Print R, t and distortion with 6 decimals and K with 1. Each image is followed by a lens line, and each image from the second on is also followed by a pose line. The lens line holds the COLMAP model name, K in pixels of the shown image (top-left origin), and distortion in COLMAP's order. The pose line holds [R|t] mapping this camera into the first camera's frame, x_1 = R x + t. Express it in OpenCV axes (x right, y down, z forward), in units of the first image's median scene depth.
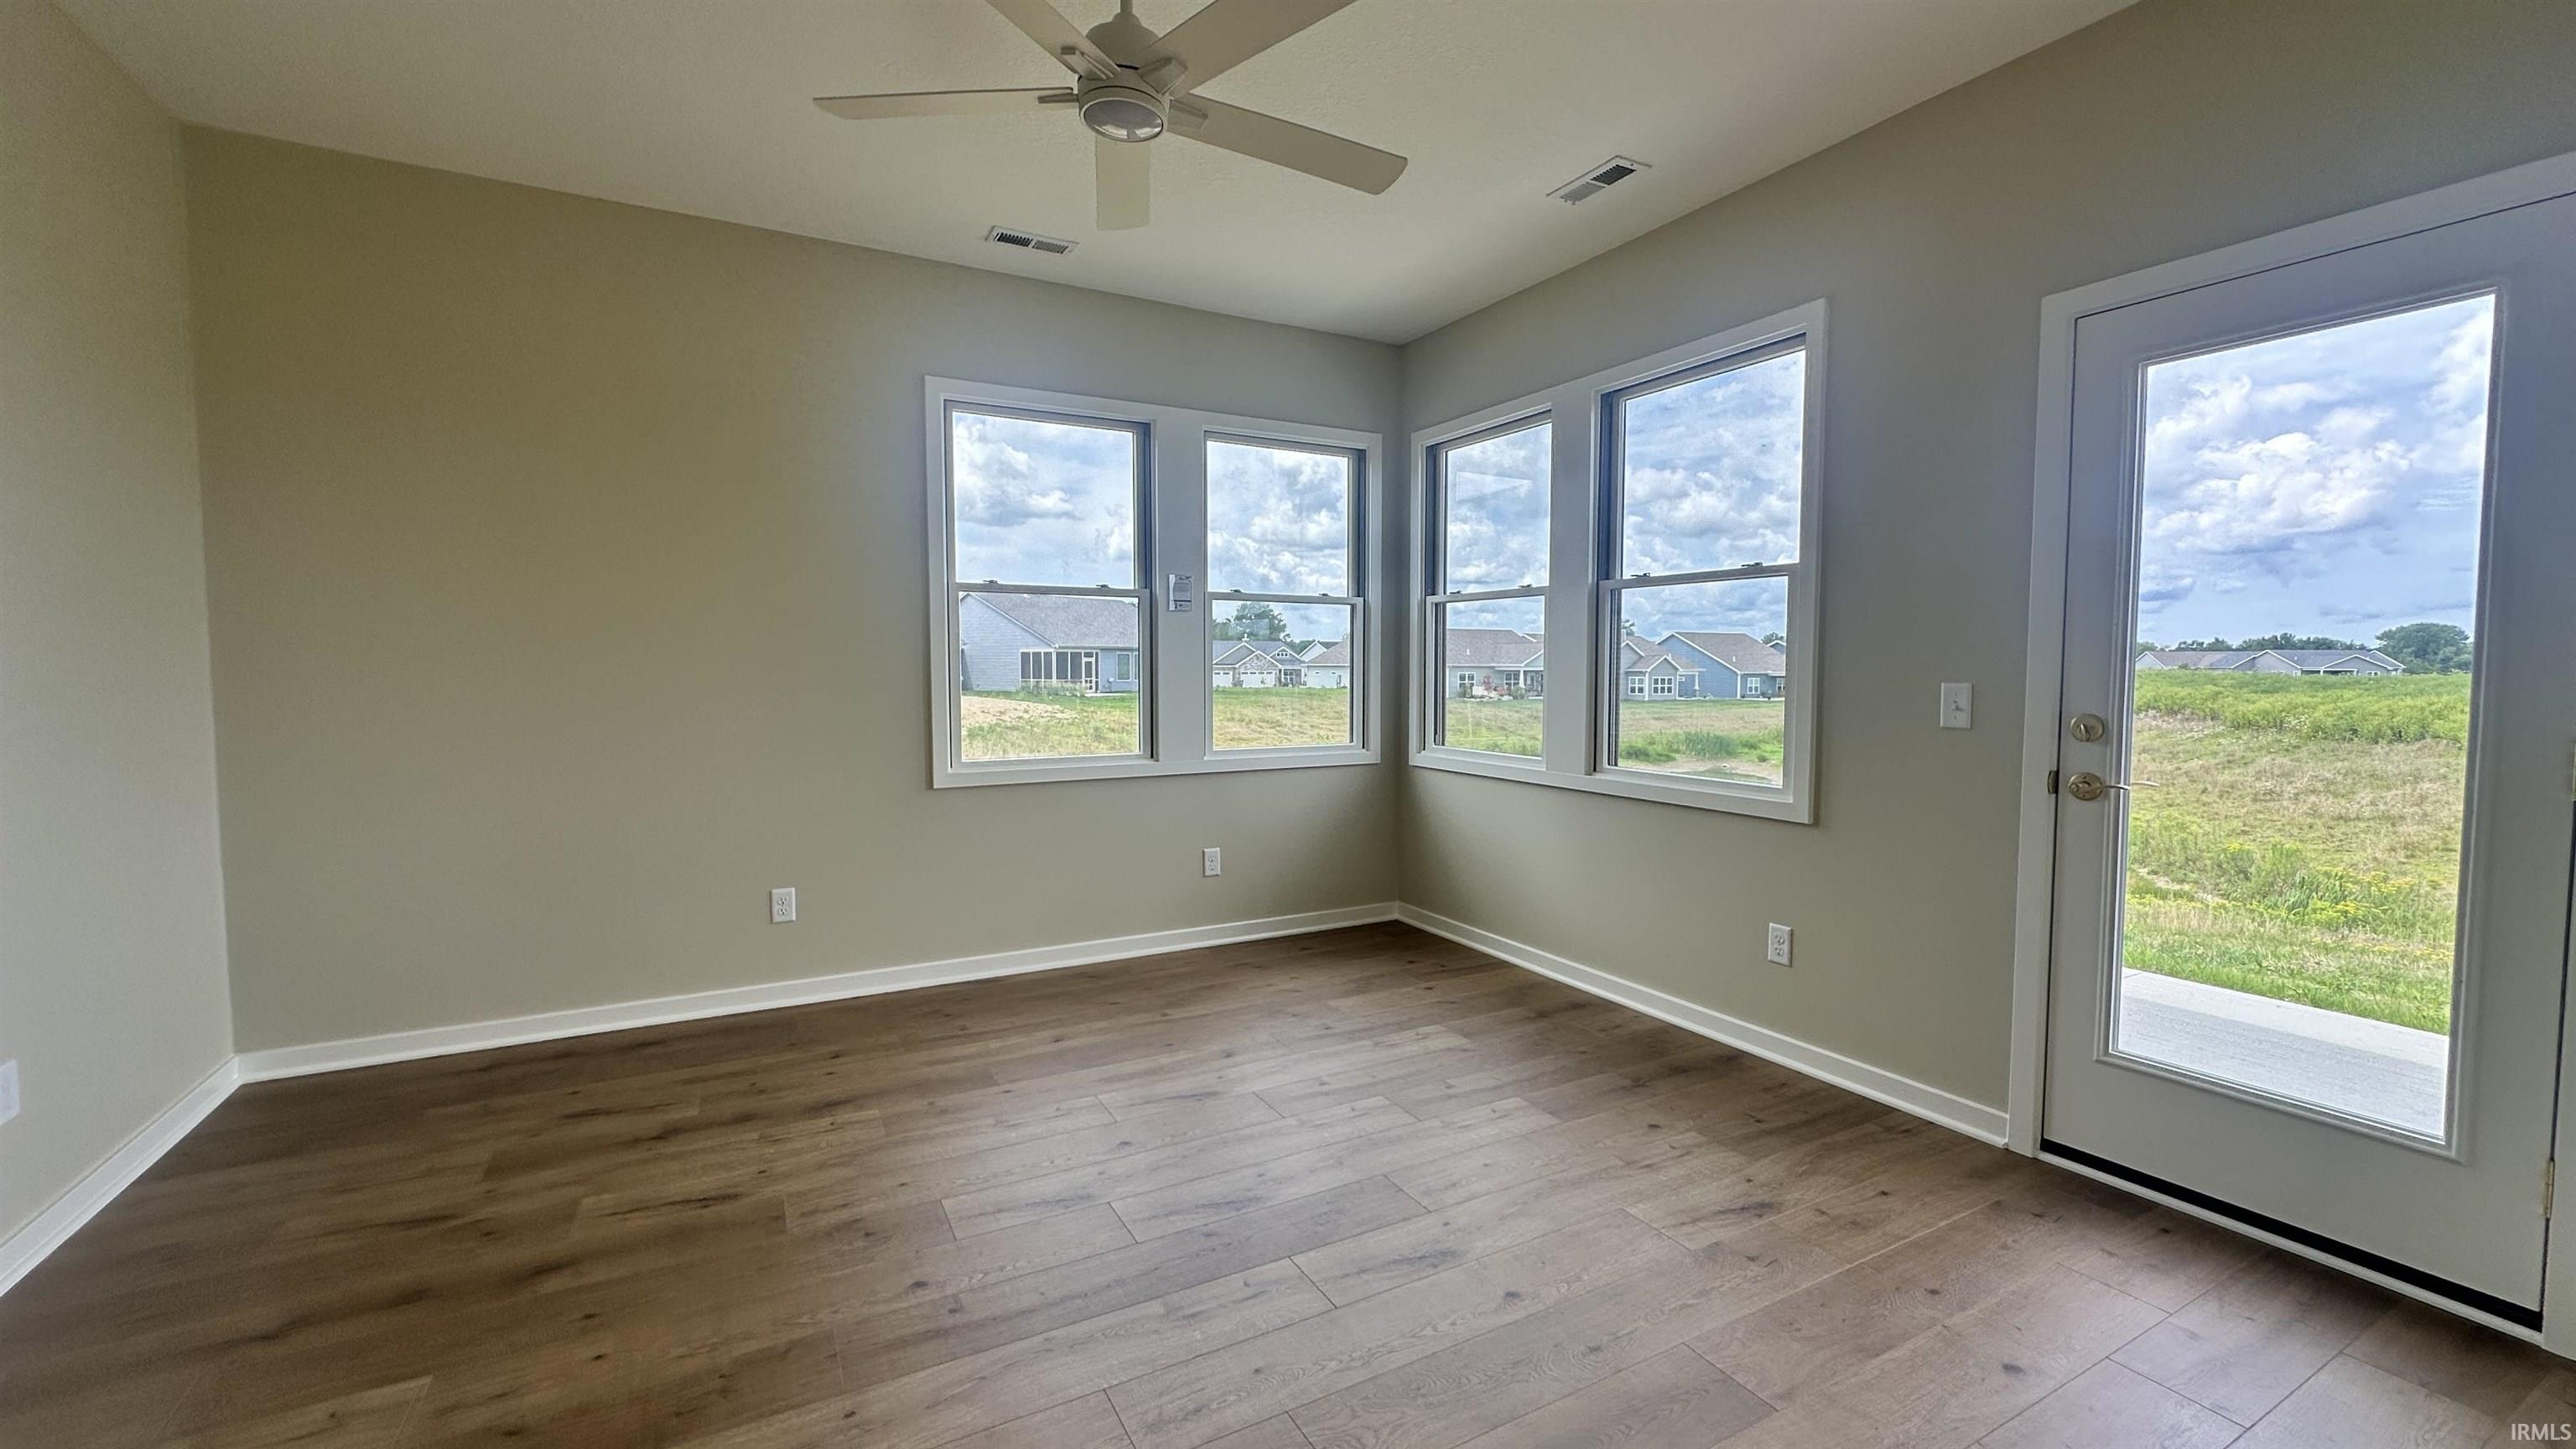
lens RADIAL K [[1027.3, 0, 1295.1], [0, 1027.3, 713.1], [0, 0, 1]] dist [-0.005690, 0.001387]
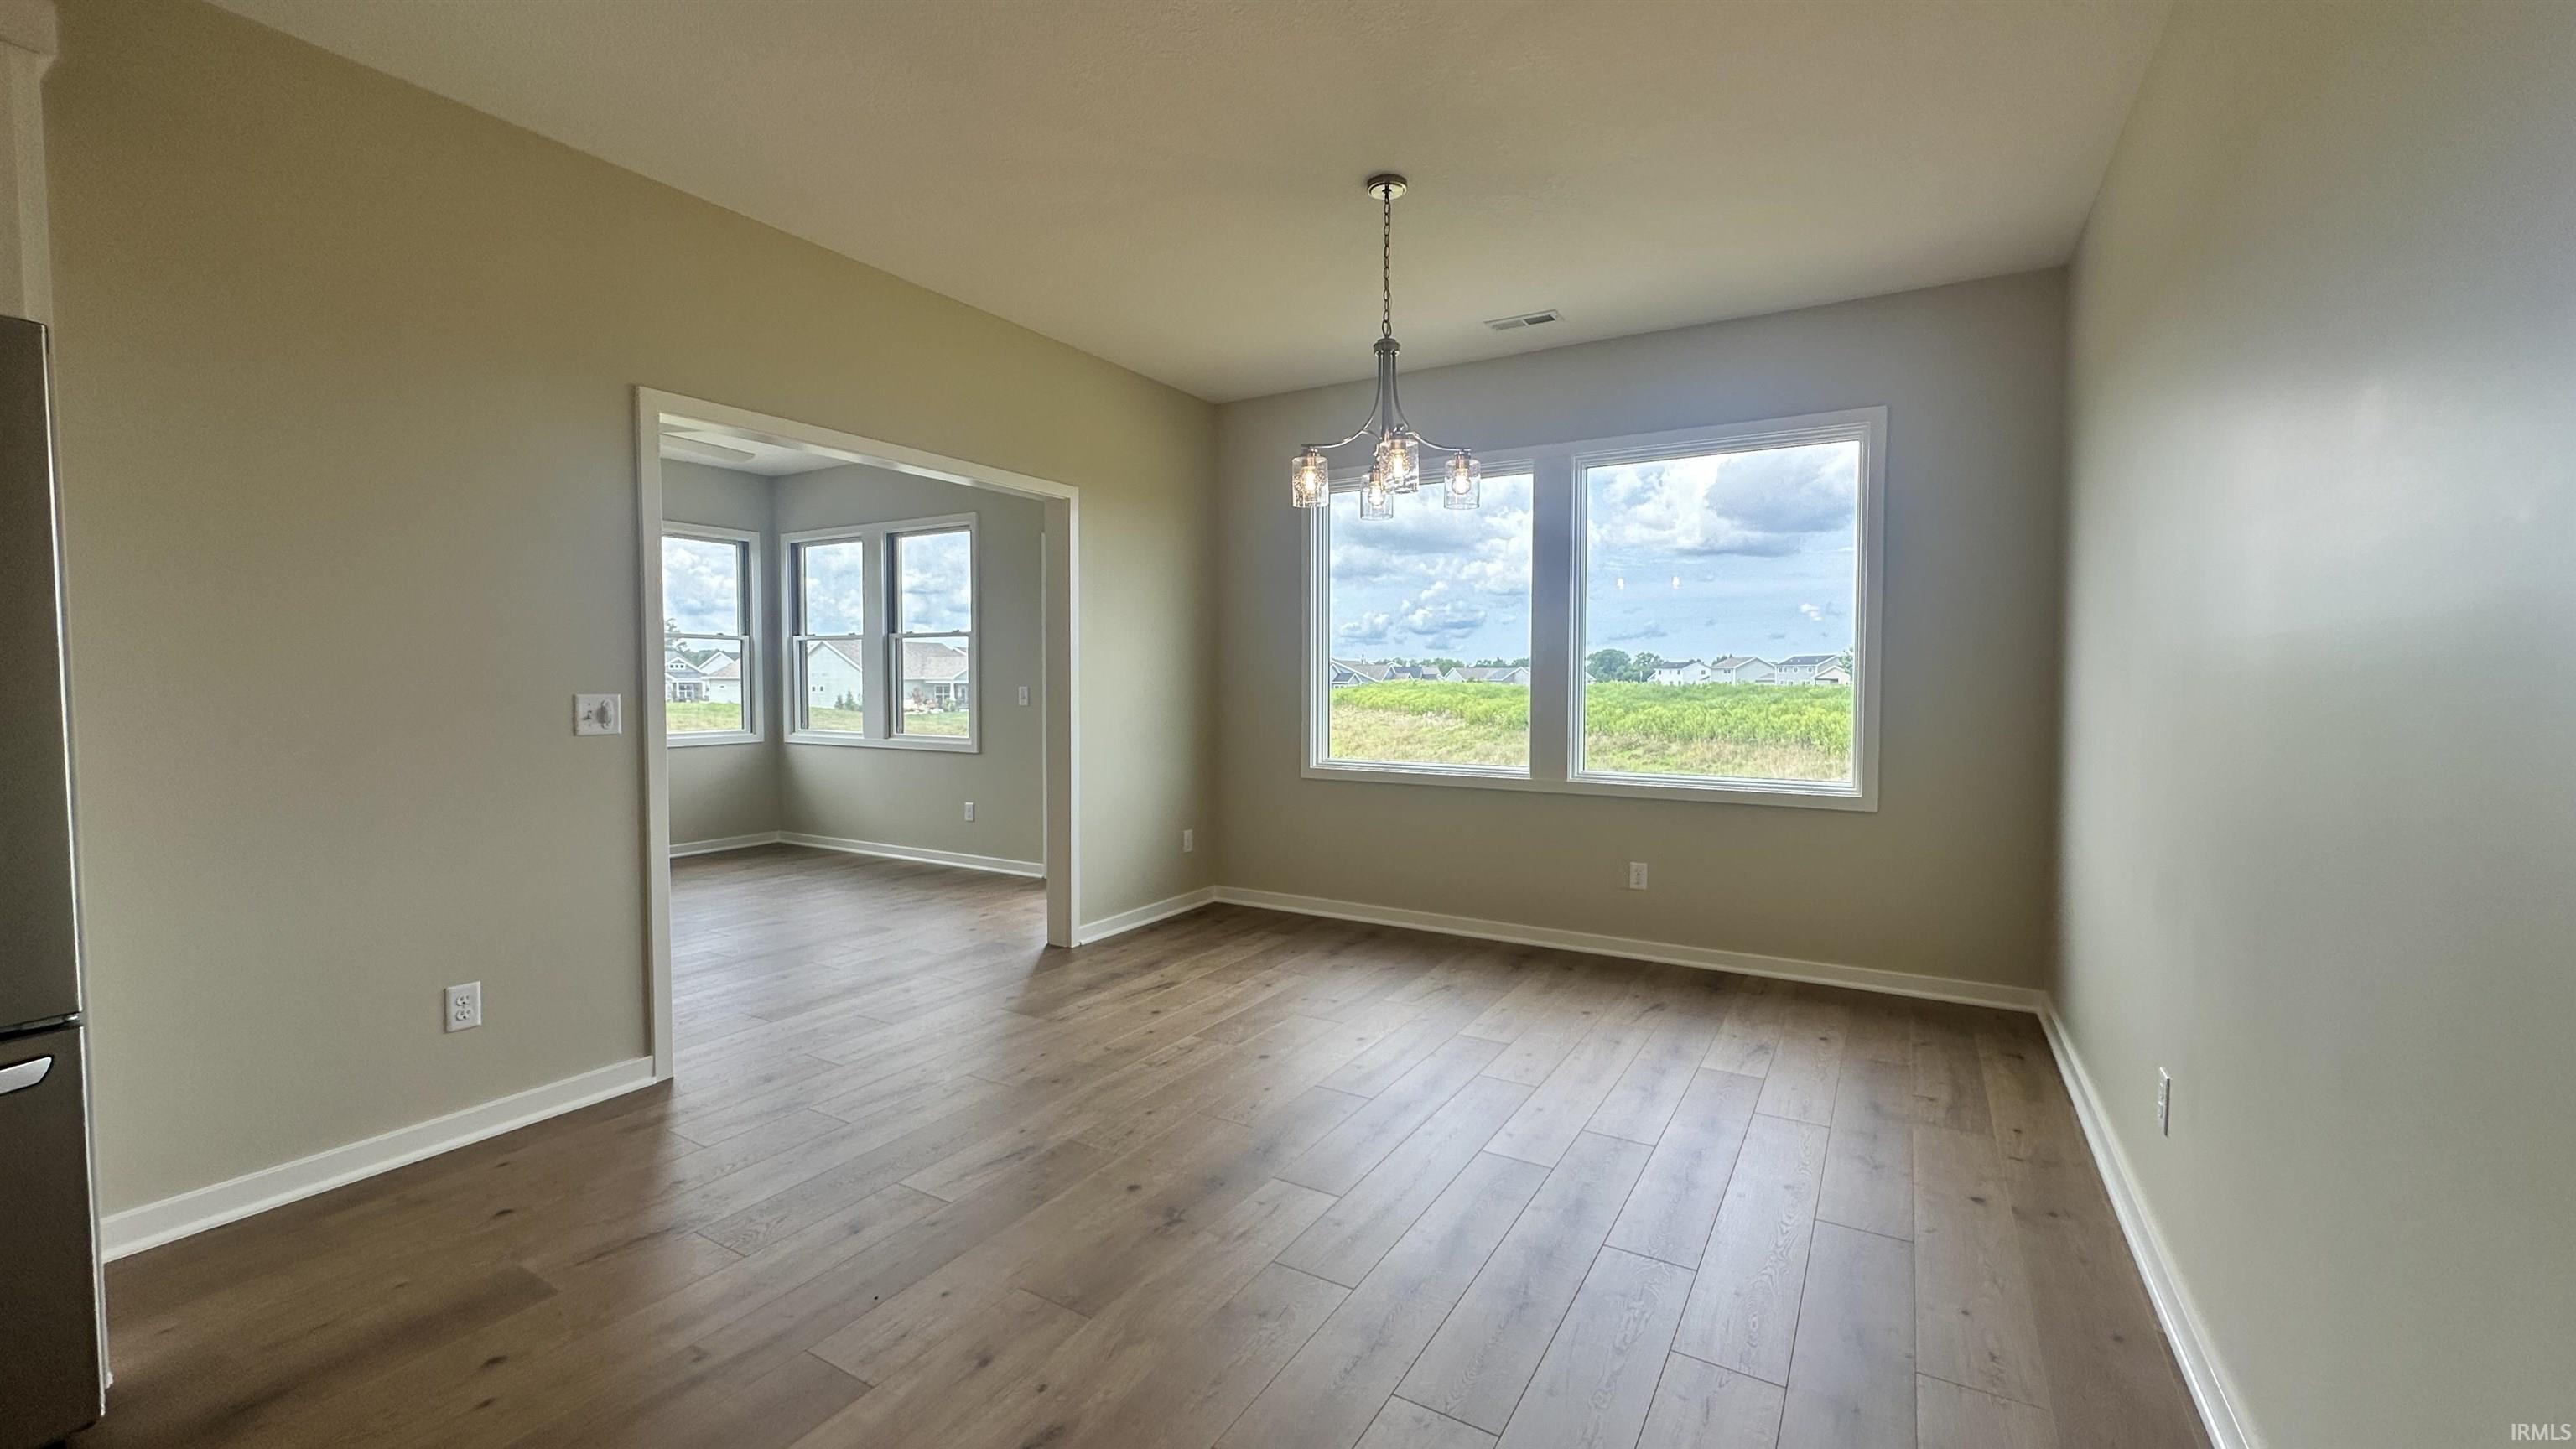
lens RADIAL K [[1027.3, 0, 1290.9], [0, 1027.3, 715.4], [0, 0, 1]] dist [-0.005690, 0.001387]
pose [[0.864021, -0.017714, 0.503143, -0.001304], [0.022939, 0.999728, -0.004194, 0.005257], [-0.502932, 0.015165, 0.864193, -0.116482]]
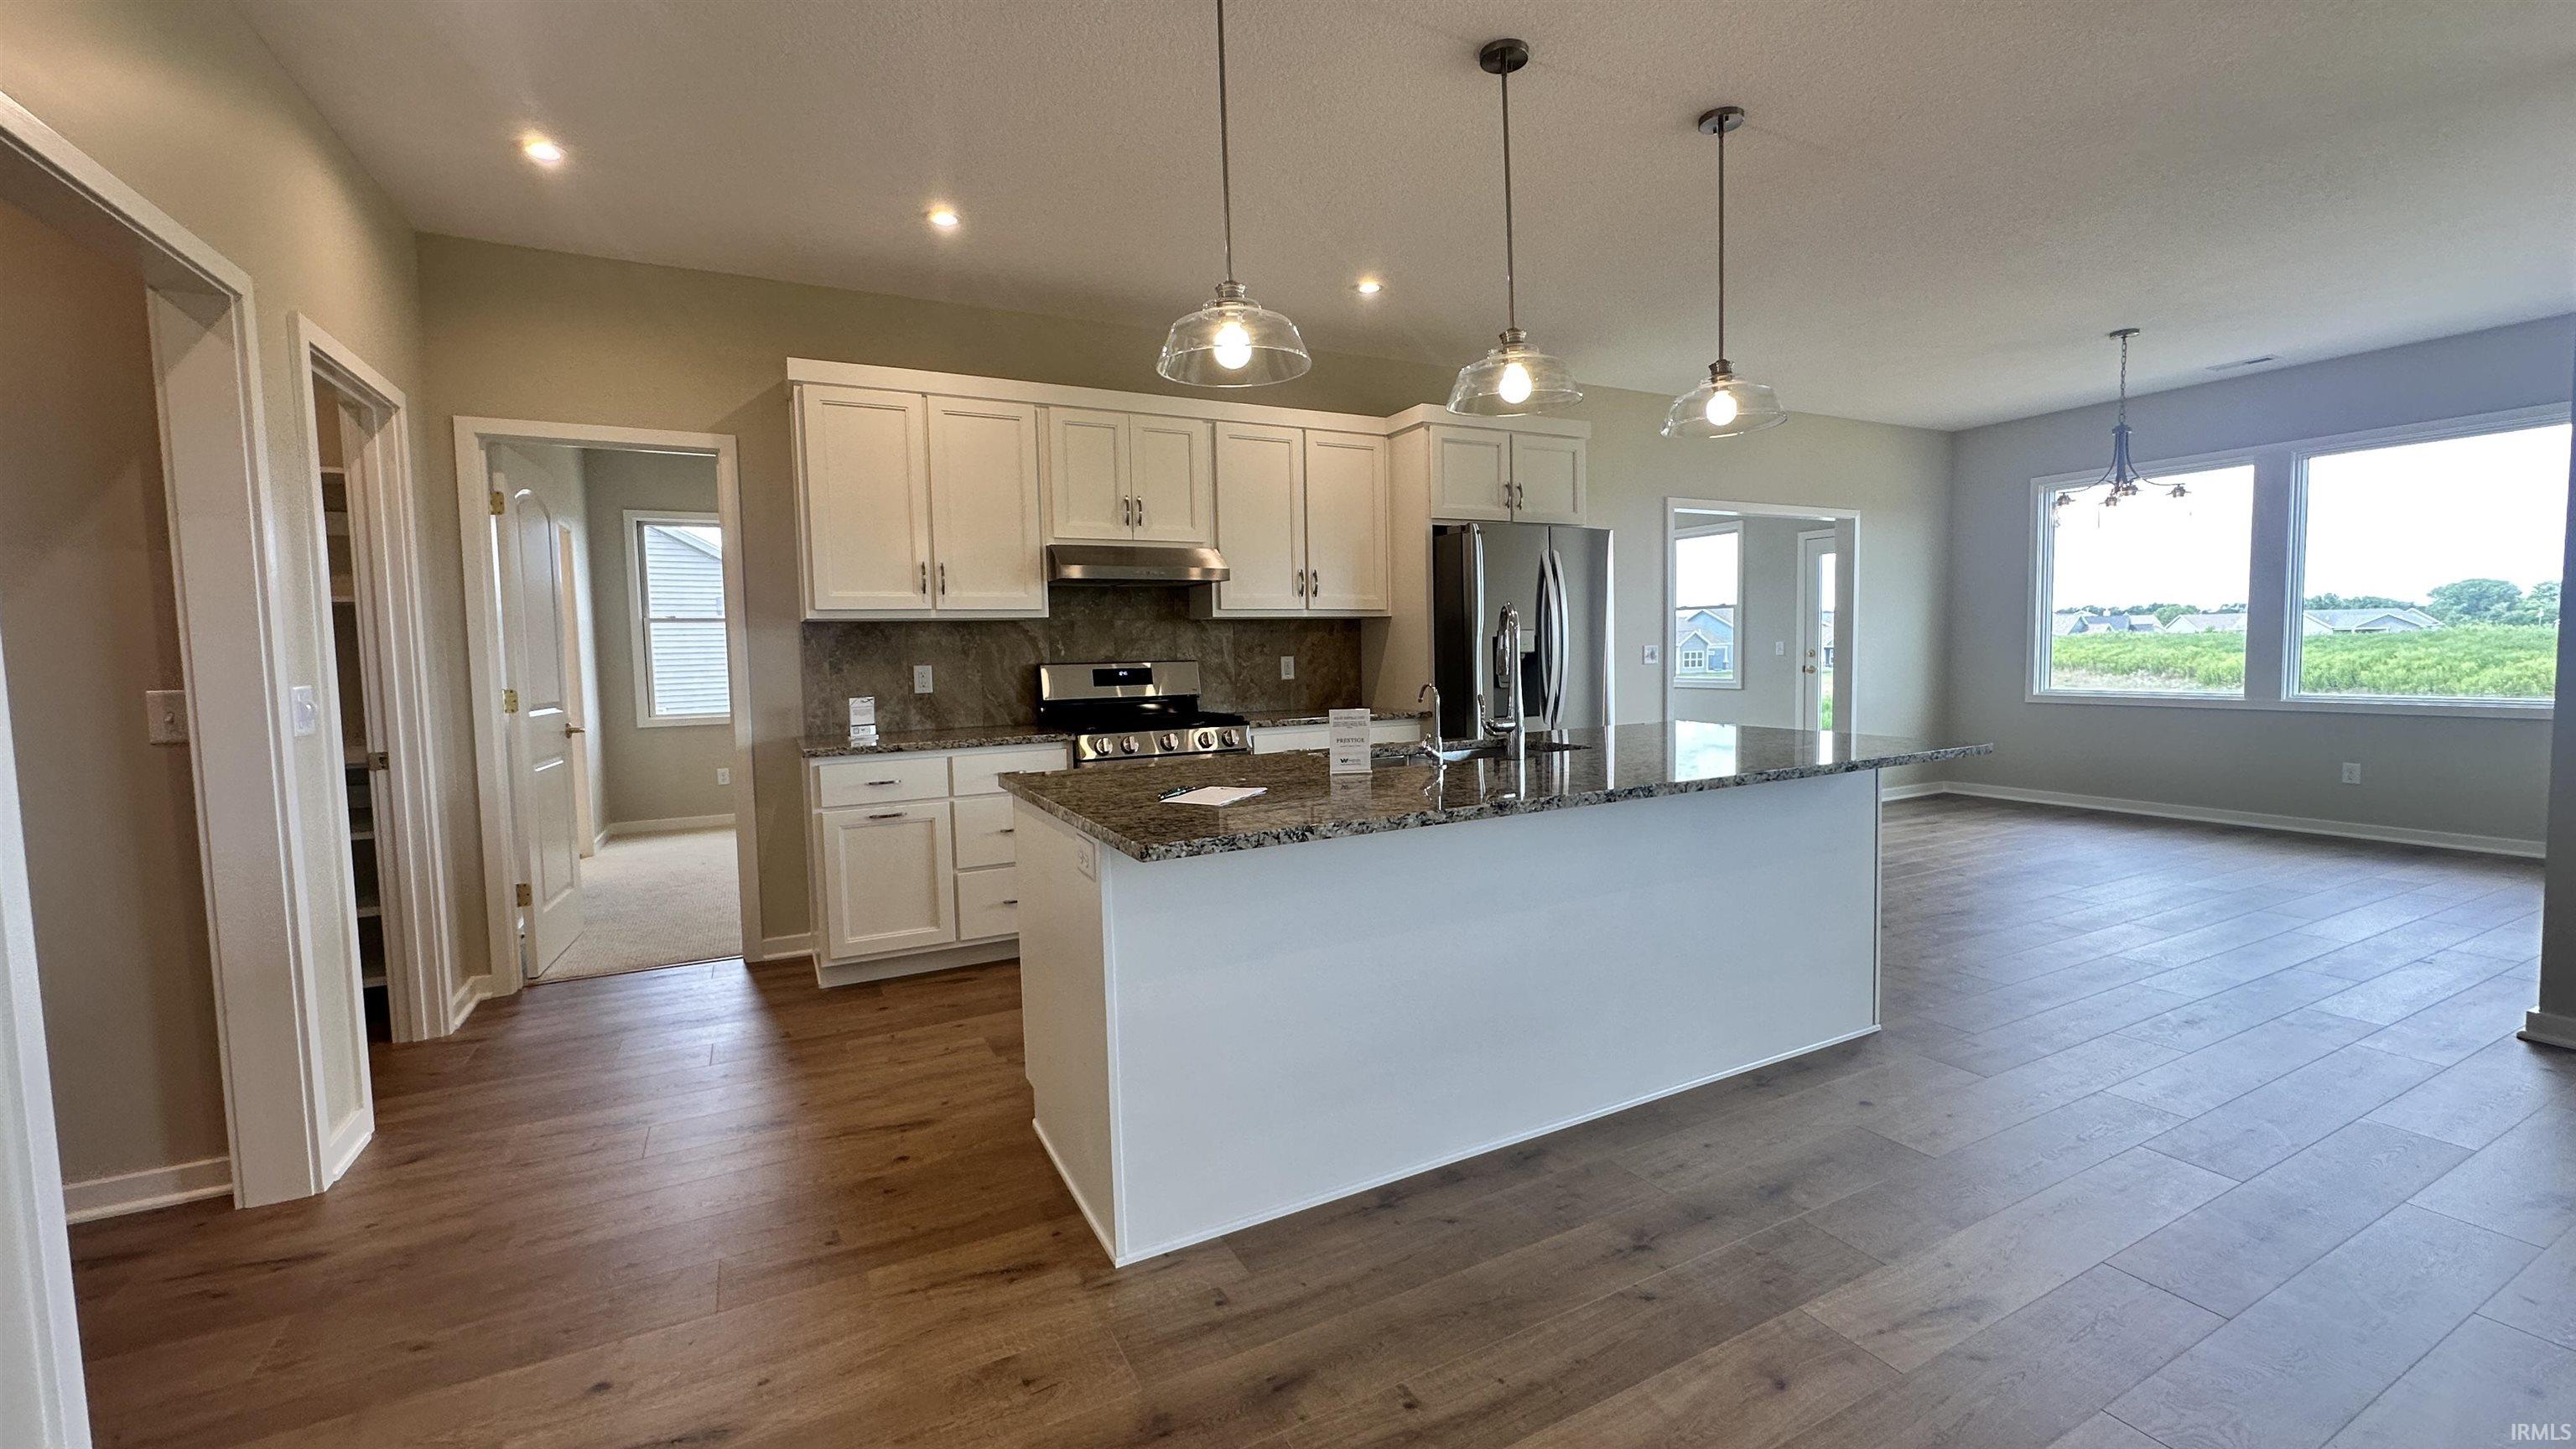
lens RADIAL K [[1027.3, 0, 1291.1], [0, 1027.3, 721.0], [0, 0, 1]] dist [-0.005690, 0.001387]
pose [[0.999284, -0.021776, -0.030936, -0.073951], [0.022479, 0.999493, 0.022552, 0.010227], [0.030429, -0.023232, 0.999267, -0.207820]]
